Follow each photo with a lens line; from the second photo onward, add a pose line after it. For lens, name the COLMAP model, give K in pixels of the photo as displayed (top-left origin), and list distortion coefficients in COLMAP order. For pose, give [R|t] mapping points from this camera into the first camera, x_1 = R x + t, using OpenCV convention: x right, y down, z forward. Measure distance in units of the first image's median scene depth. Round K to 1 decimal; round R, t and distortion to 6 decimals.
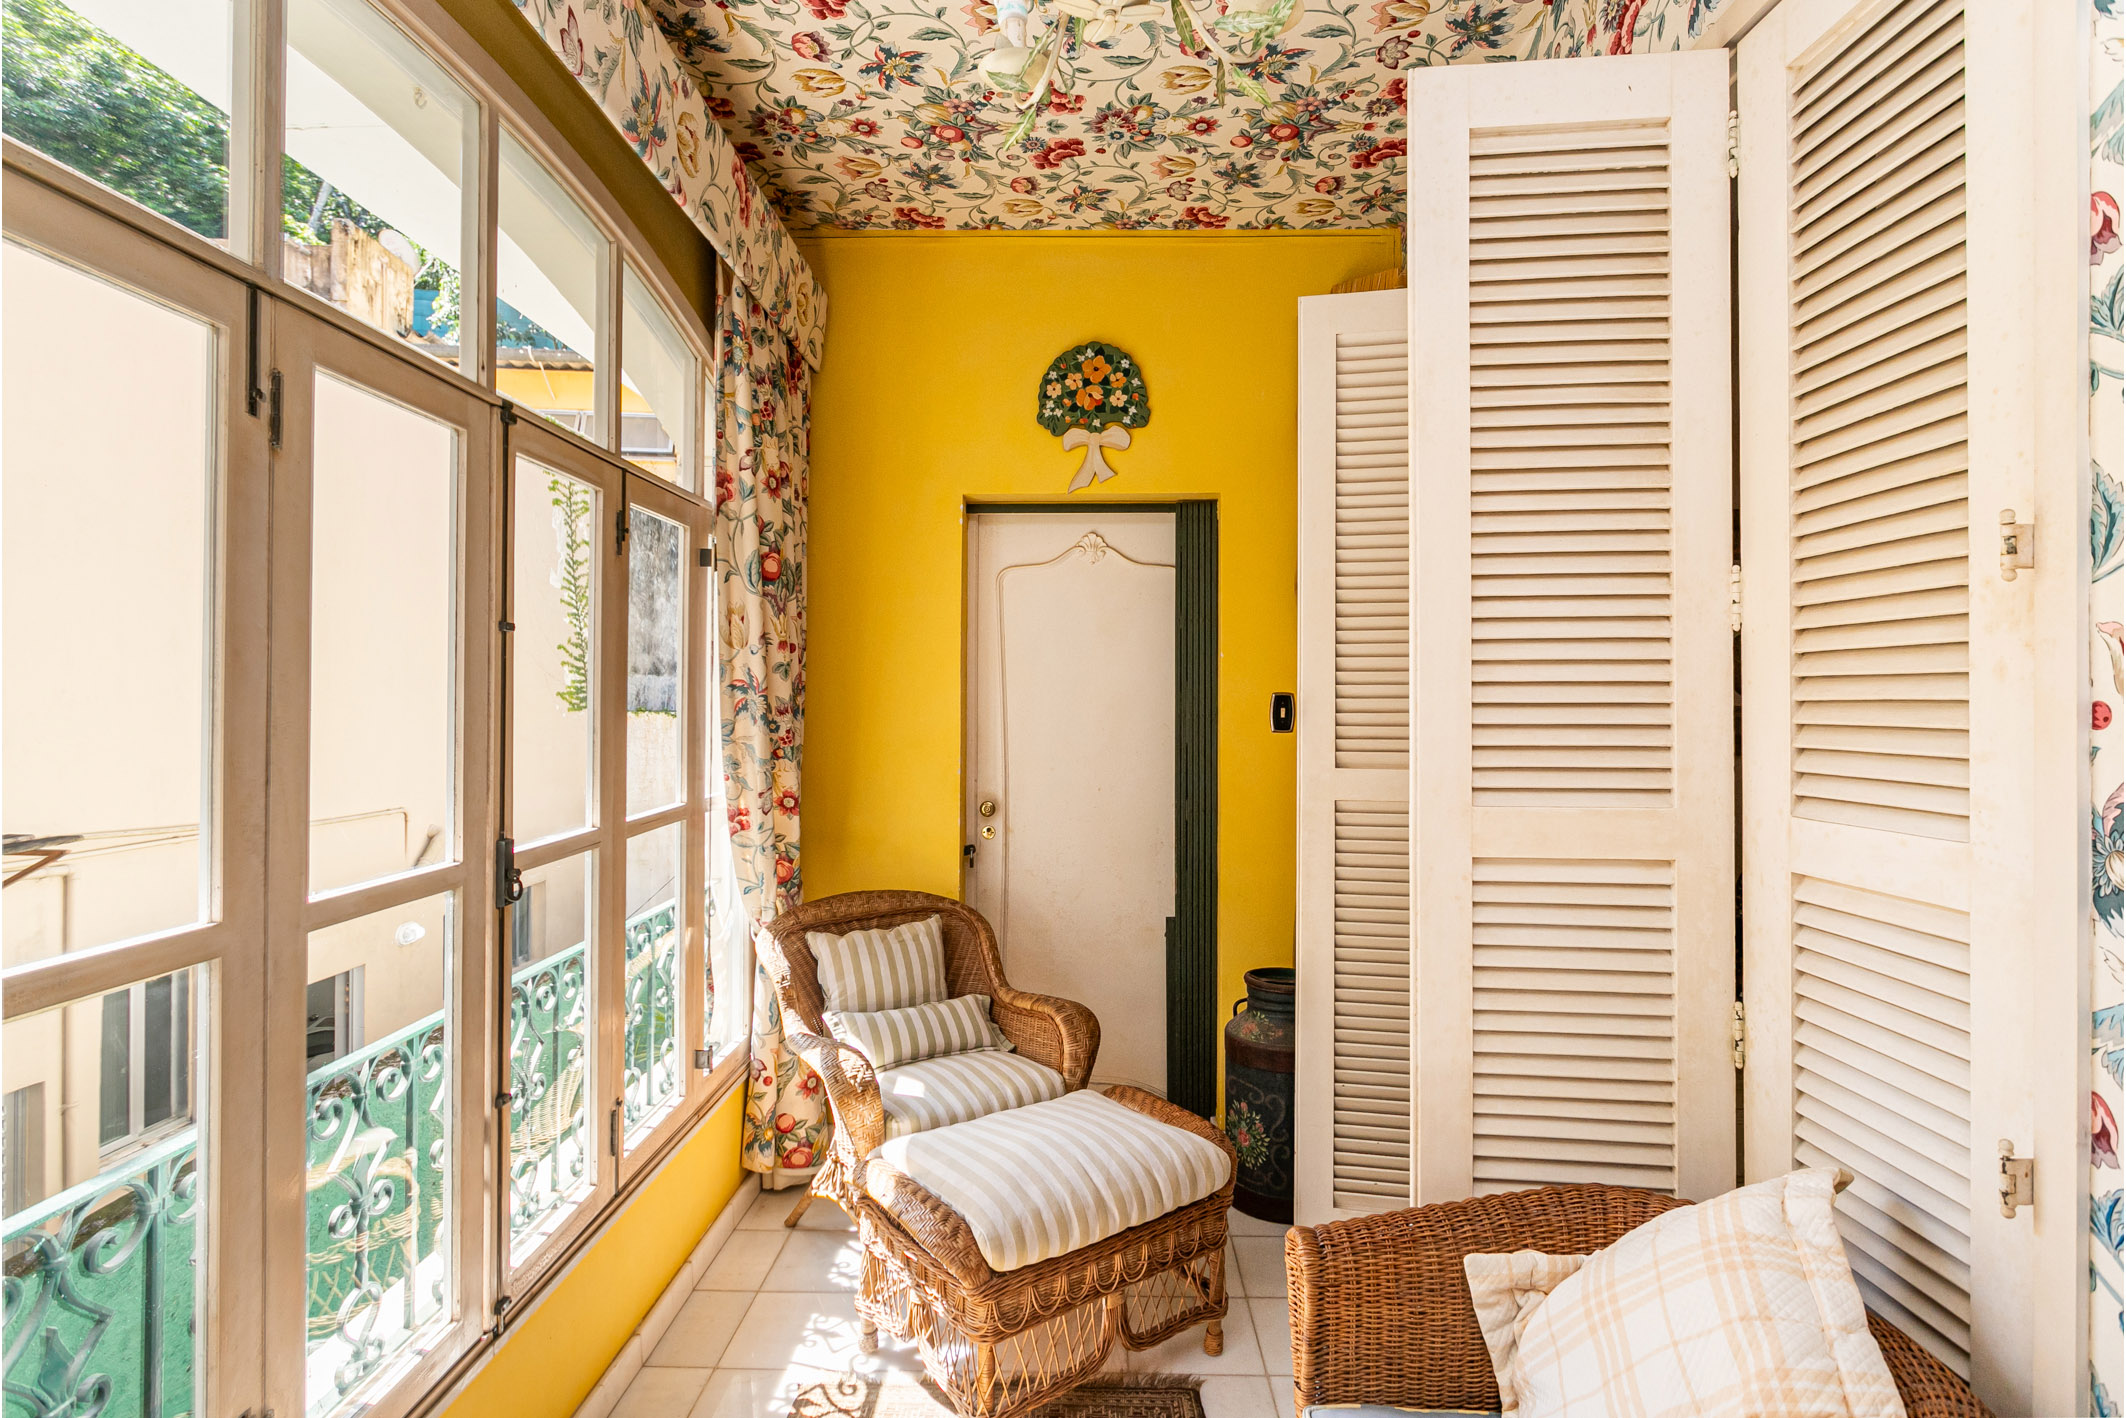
lens RADIAL K [[1092.7, 0, 1063.8], [0, 1092.7, 700.6], [0, 0, 1]] dist [-0.010906, 0.000521]
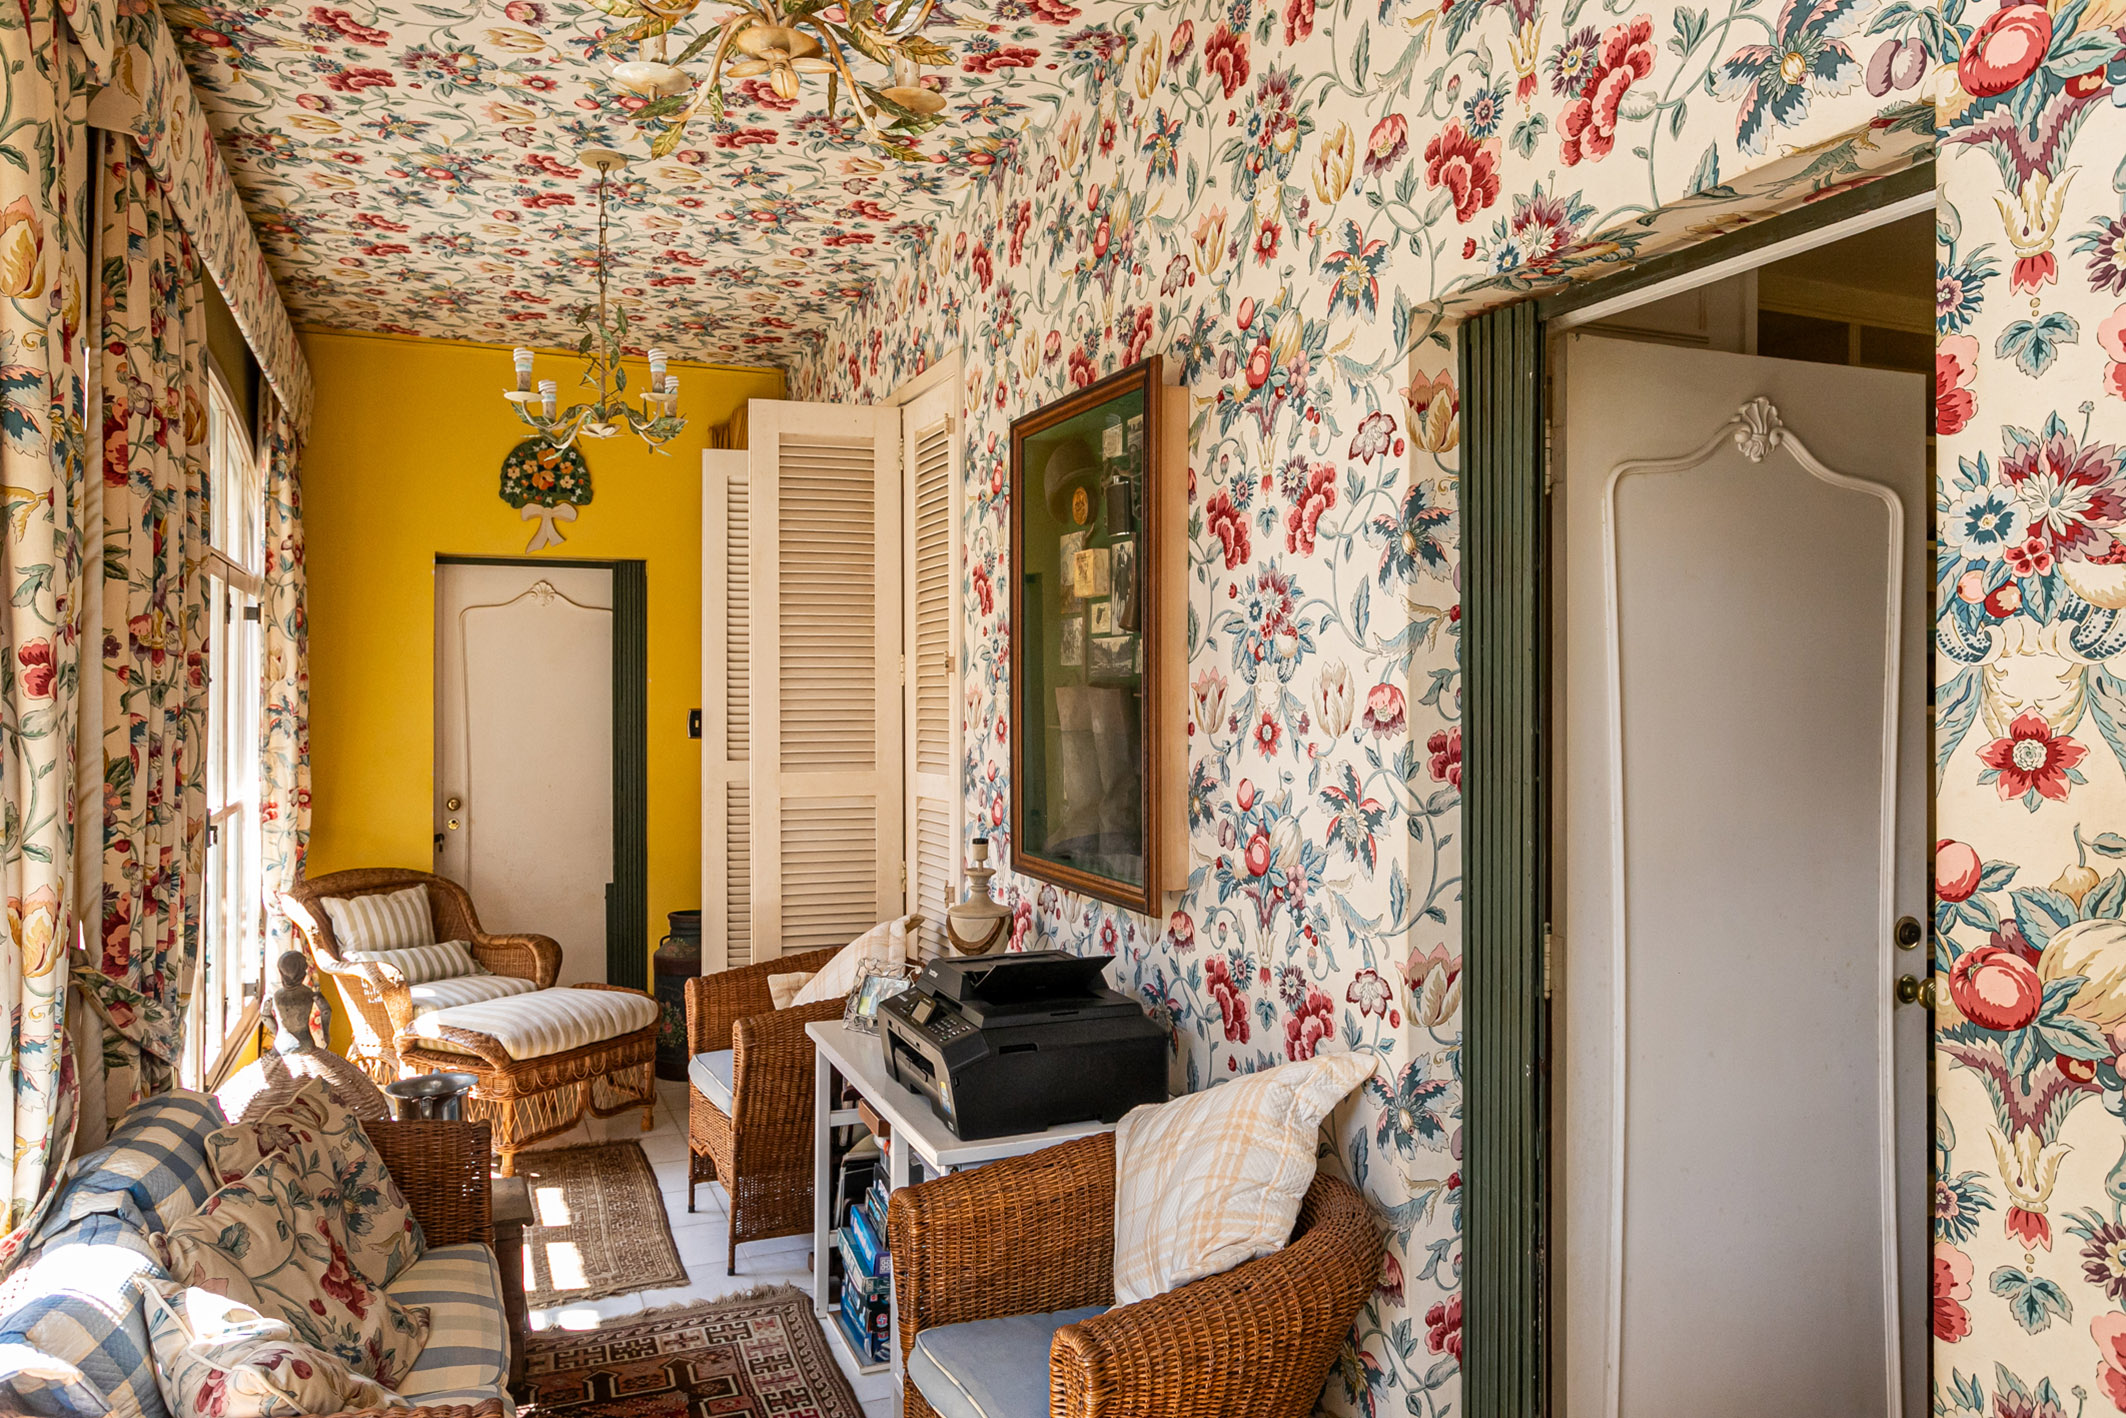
lens RADIAL K [[1472.1, 0, 1066.3], [0, 1472.1, 696.0], [0, 0, 1]] dist [0.004021, -0.001476]
pose [[0.912210, -0.002816, 0.409713, -0.141664], [0.002752, 0.999996, 0.000747, -0.025456], [-0.409713, 0.000446, 0.912214, -0.937821]]
